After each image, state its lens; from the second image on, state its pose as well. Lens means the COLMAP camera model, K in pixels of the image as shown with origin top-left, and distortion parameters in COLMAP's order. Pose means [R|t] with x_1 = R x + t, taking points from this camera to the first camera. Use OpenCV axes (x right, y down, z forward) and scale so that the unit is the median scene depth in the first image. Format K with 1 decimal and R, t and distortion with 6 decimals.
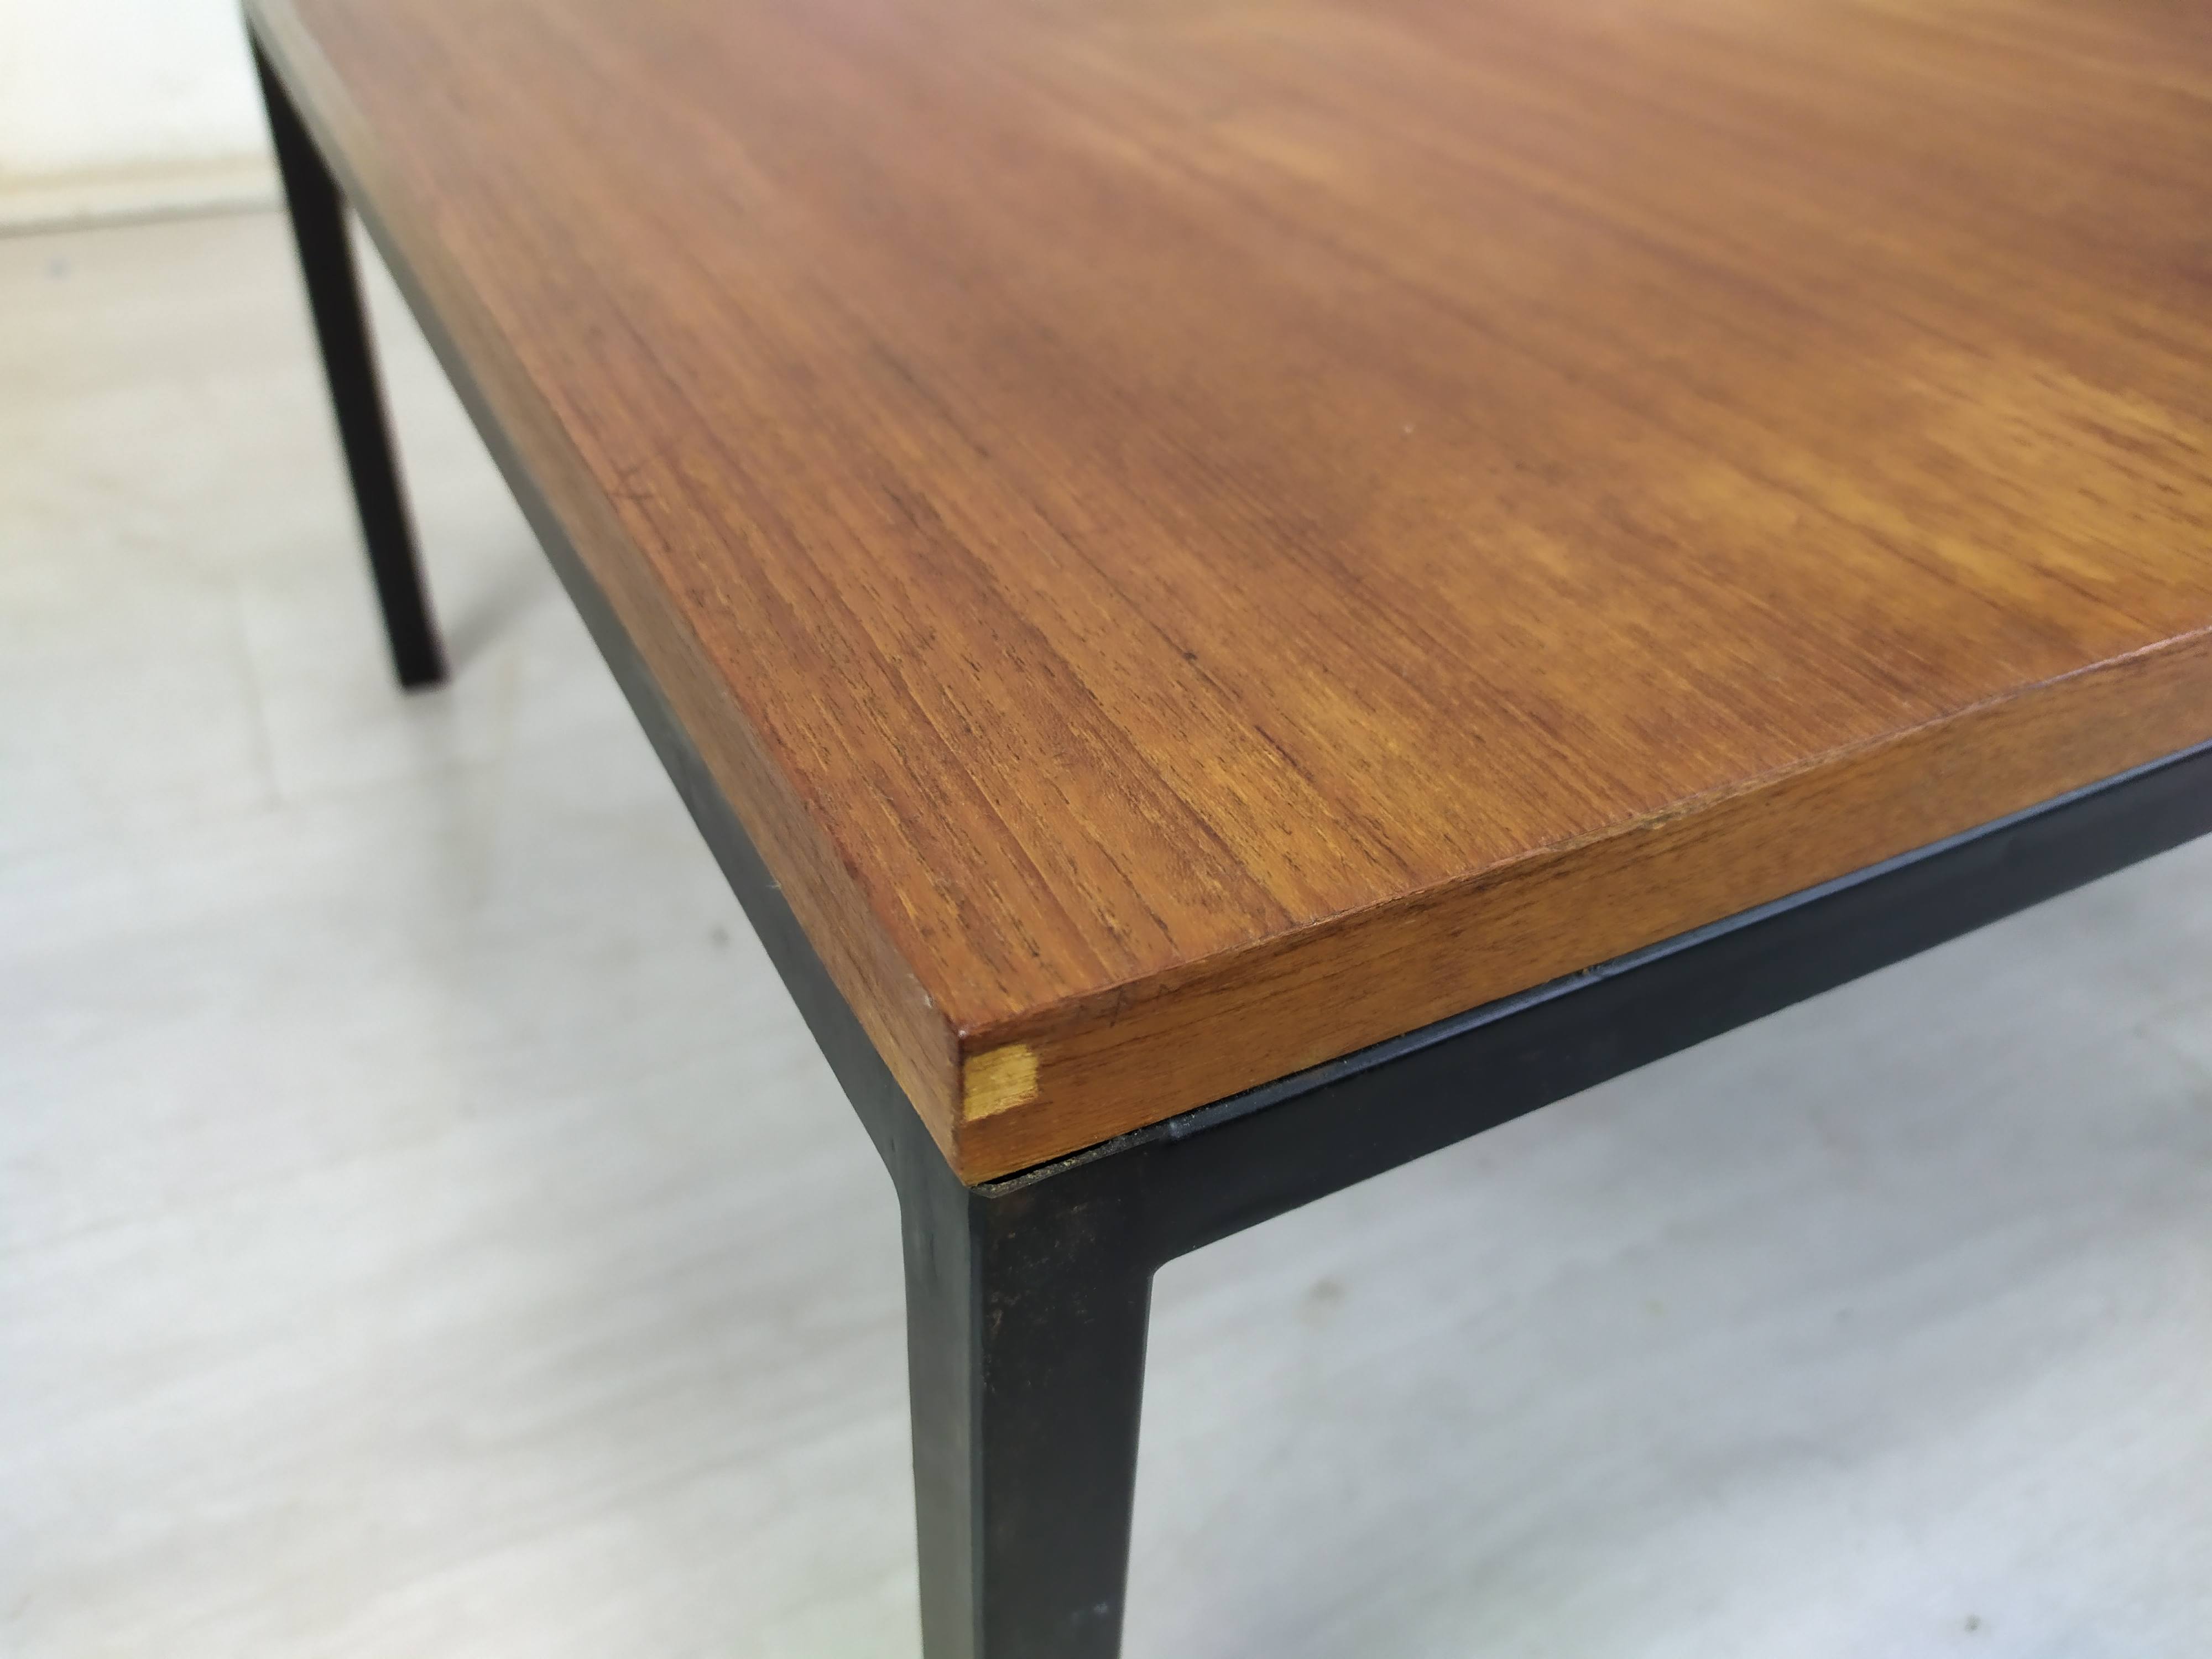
lens RADIAL K [[1769.0, 0, 1106.3], [0, 1769.0, 831.5], [0, 0, 1]] dist [0.001505, -0.060827]
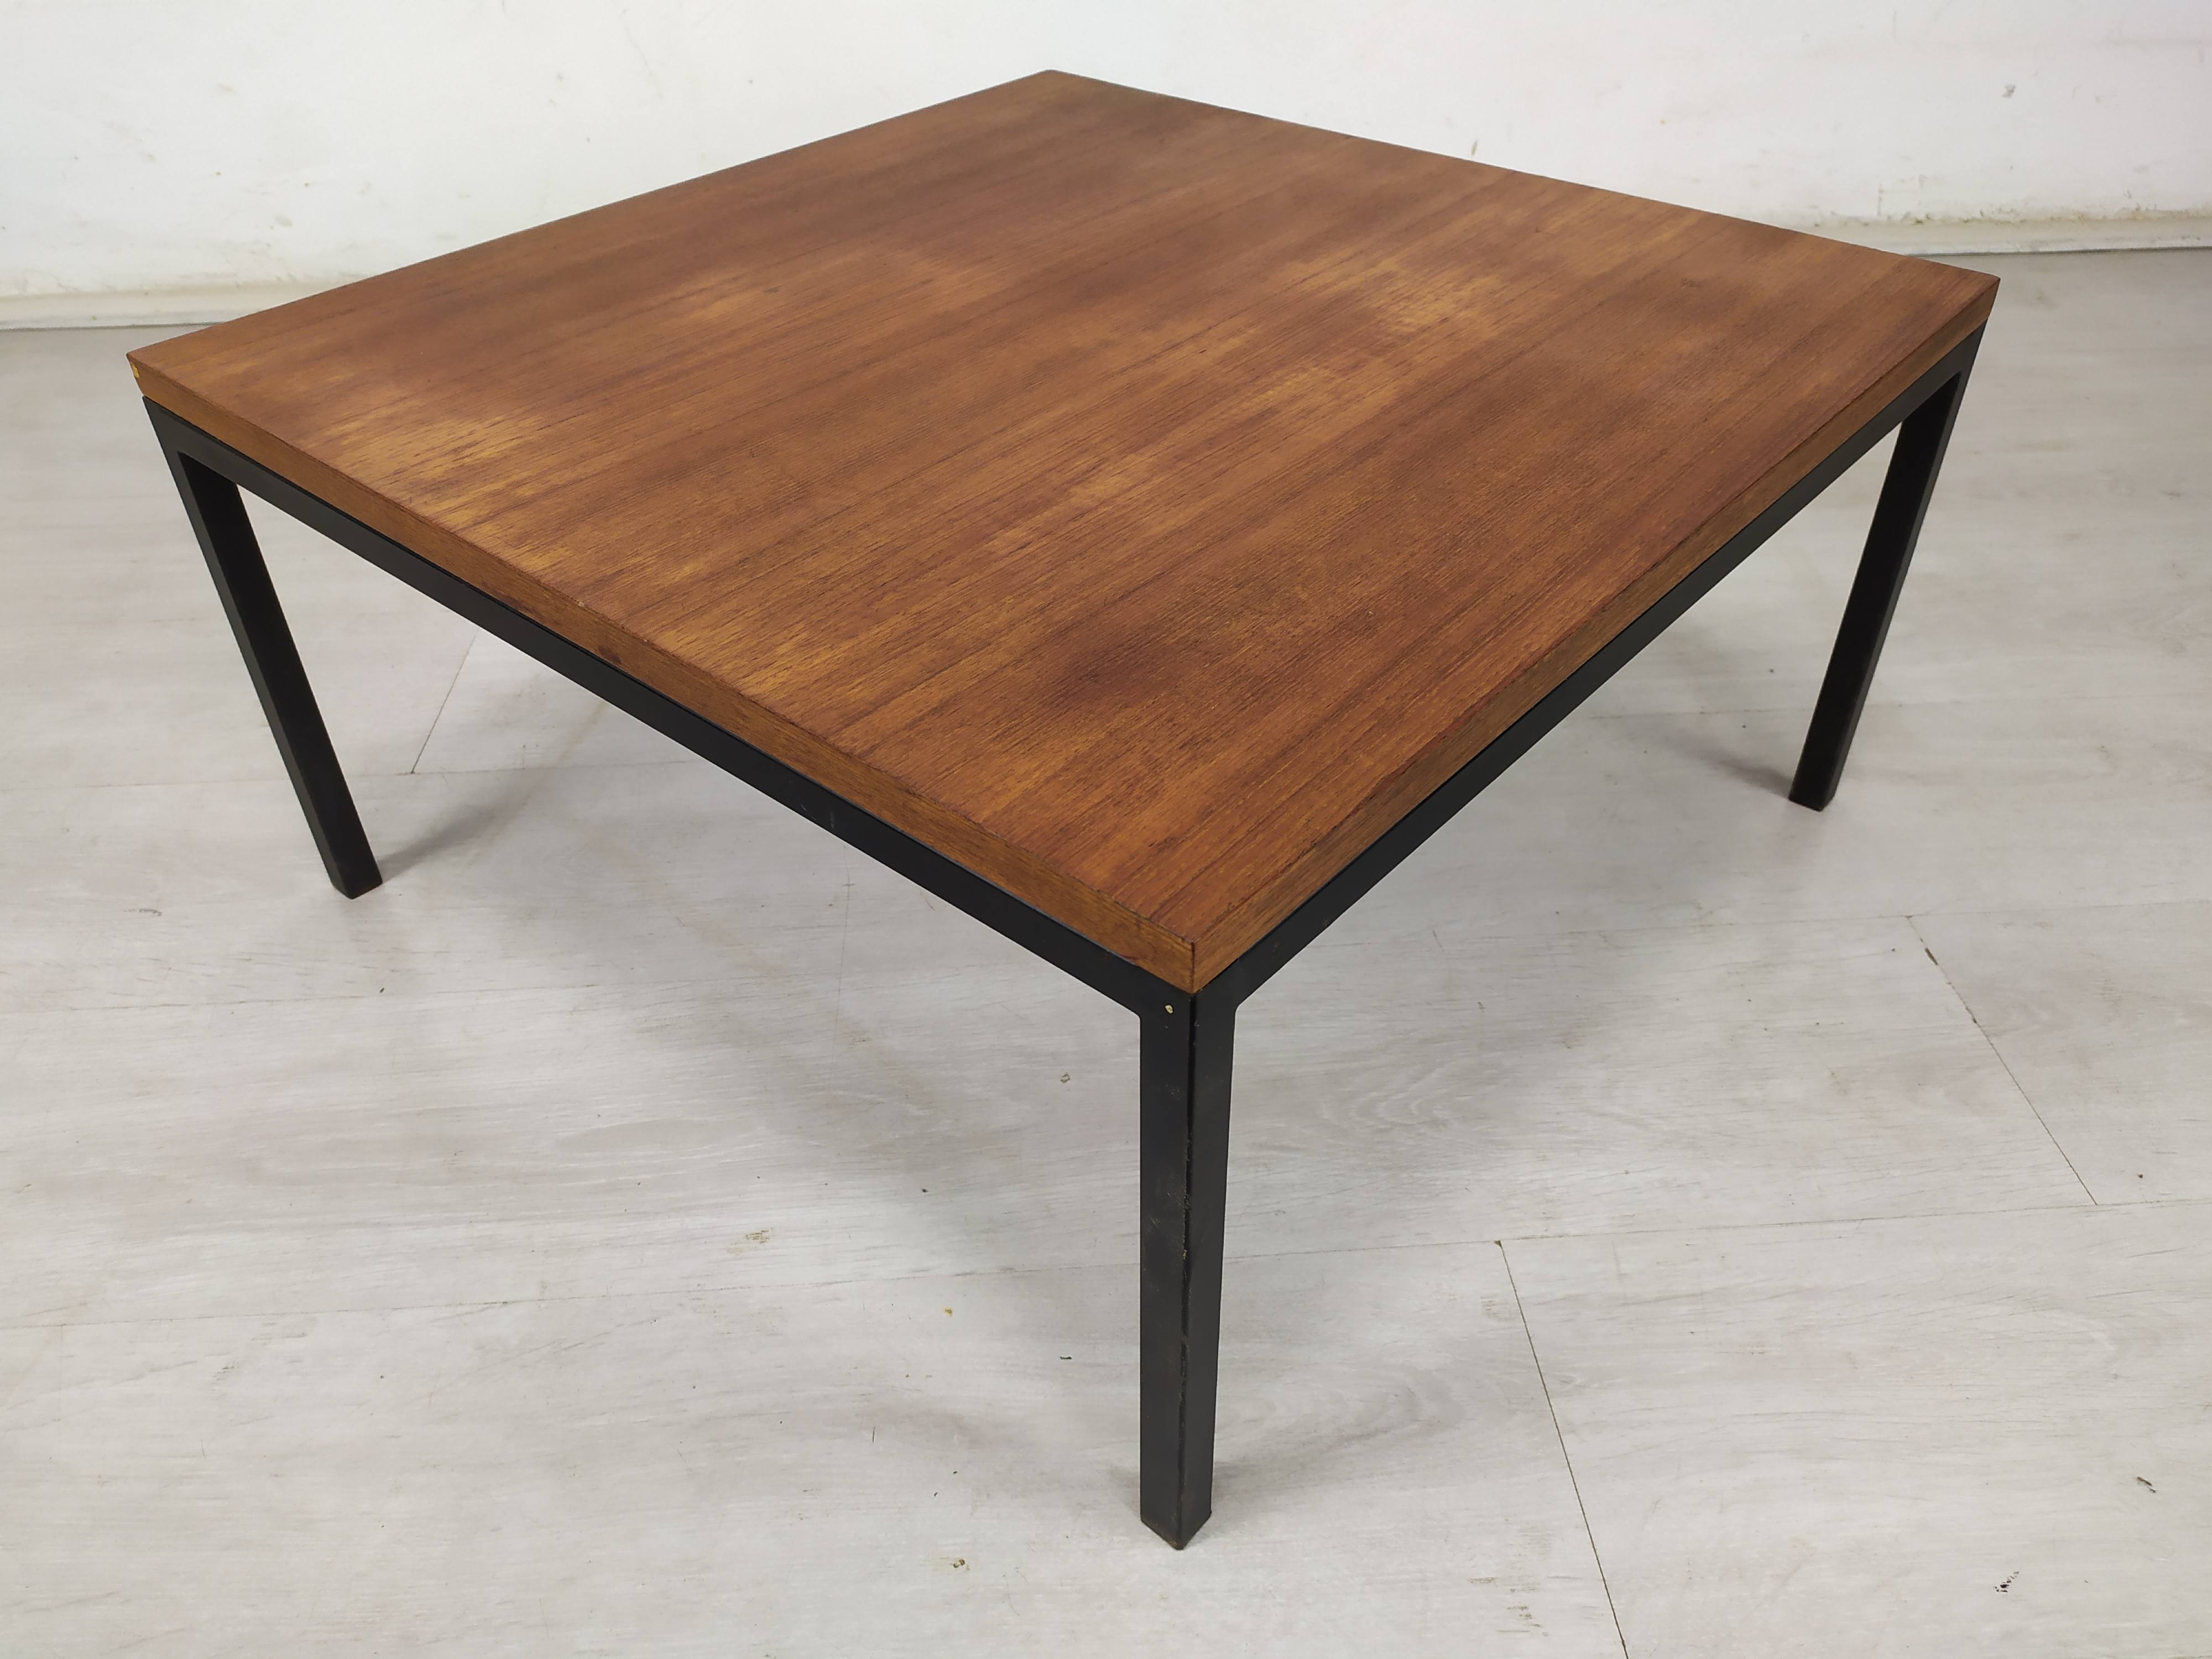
lens RADIAL K [[1694.4, 0, 1112.4], [0, 1694.4, 838.3], [0, 0, 1]] dist [0.046094, -0.045246]
pose [[0.357217, 0.541313, -0.761168, 3.881231], [-0.534352, 0.786838, 0.308796, -1.307841], [0.766071, 0.296424, 0.570323, 0.515879]]
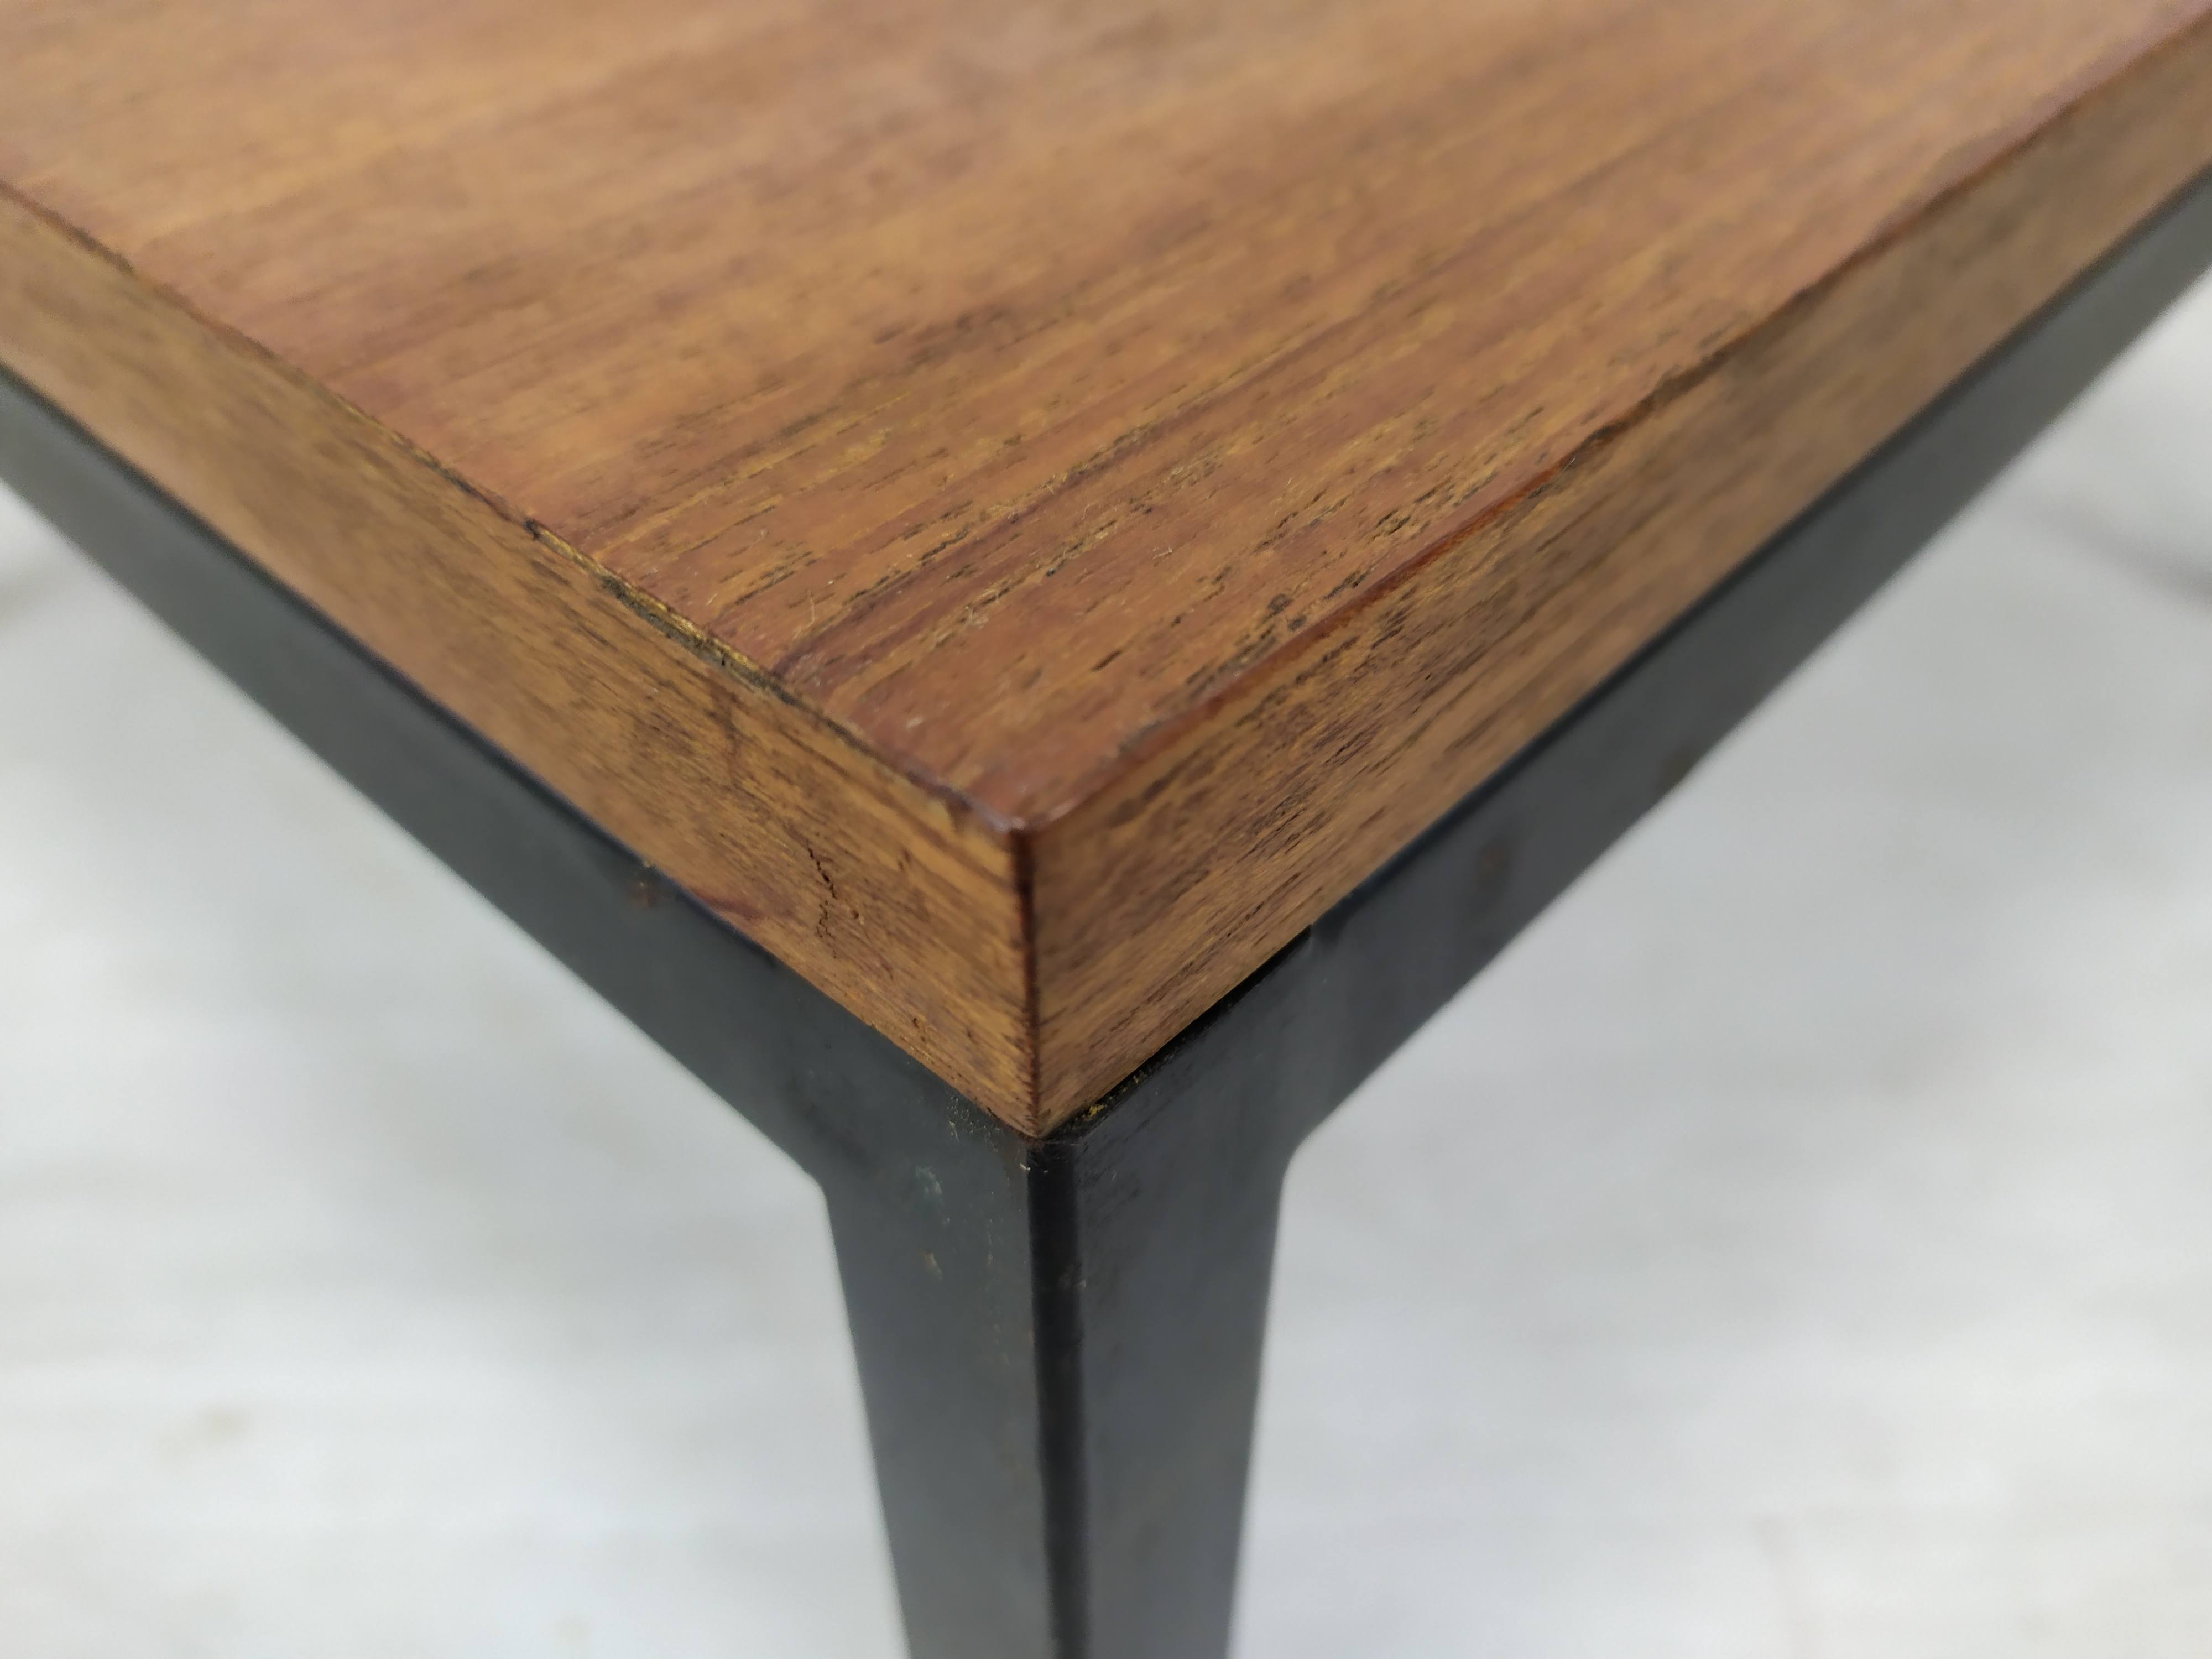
lens RADIAL K [[1741.2, 0, 1127.9], [0, 1741.2, 807.5], [0, 0, 1]] dist [0.043467, -0.066640]
pose [[0.330226, 0.584599, -0.741077, 2.651327], [-0.553642, 0.755844, 0.349544, -0.747227], [0.764481, 0.294863, 0.573257, 1.638394]]
